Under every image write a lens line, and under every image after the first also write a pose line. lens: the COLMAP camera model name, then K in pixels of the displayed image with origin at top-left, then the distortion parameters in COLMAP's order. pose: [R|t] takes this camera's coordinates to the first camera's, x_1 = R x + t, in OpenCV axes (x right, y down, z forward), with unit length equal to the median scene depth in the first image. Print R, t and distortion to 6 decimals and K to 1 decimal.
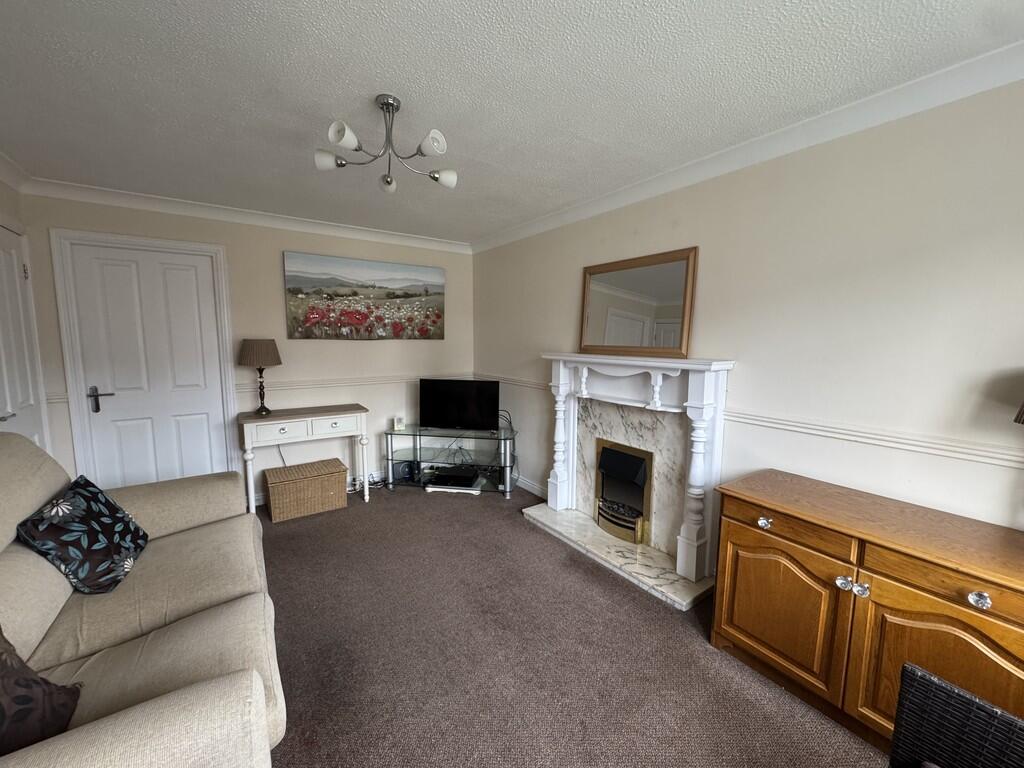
lens RADIAL K [[404.8, 0, 510.0], [0, 404.8, 382.5], [0, 0, 1]] dist [0.001910, -0.003192]
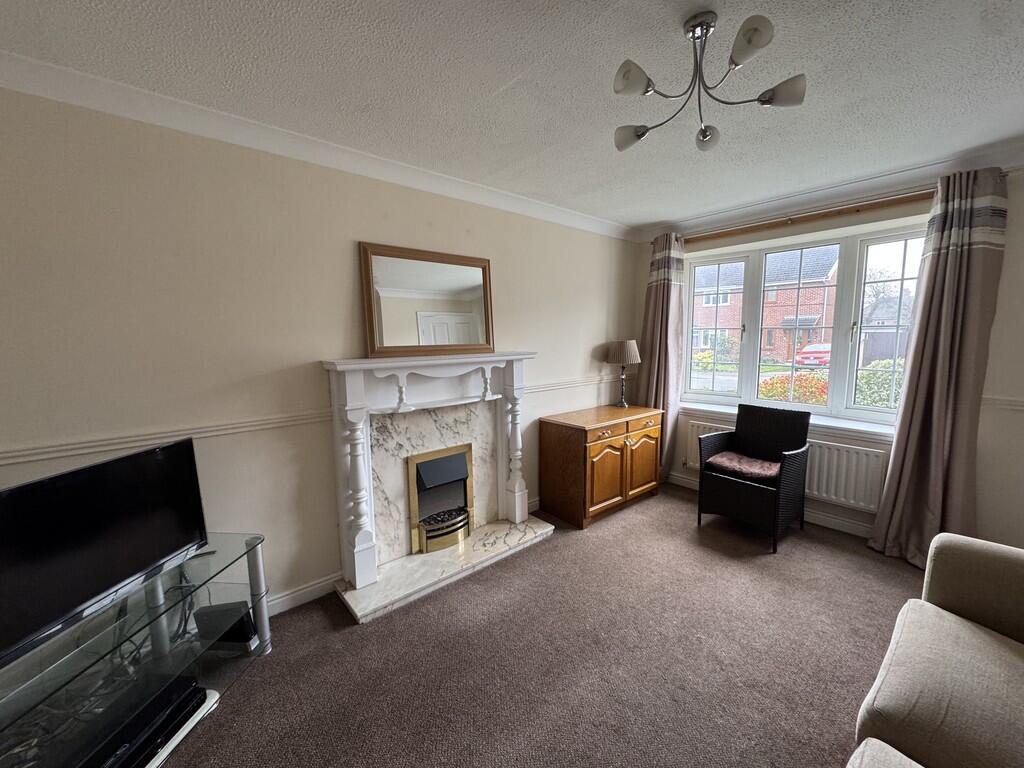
lens RADIAL K [[404.8, 0, 511.2], [0, 404.8, 385.2], [0, 0, 1]] dist [0.001910, -0.003192]
pose [[-0.088958, -0.122351, 0.988492, -0.662199], [0.126615, 0.982986, 0.133064, -0.100240], [-0.987955, 0.136995, -0.071953, 0.906026]]
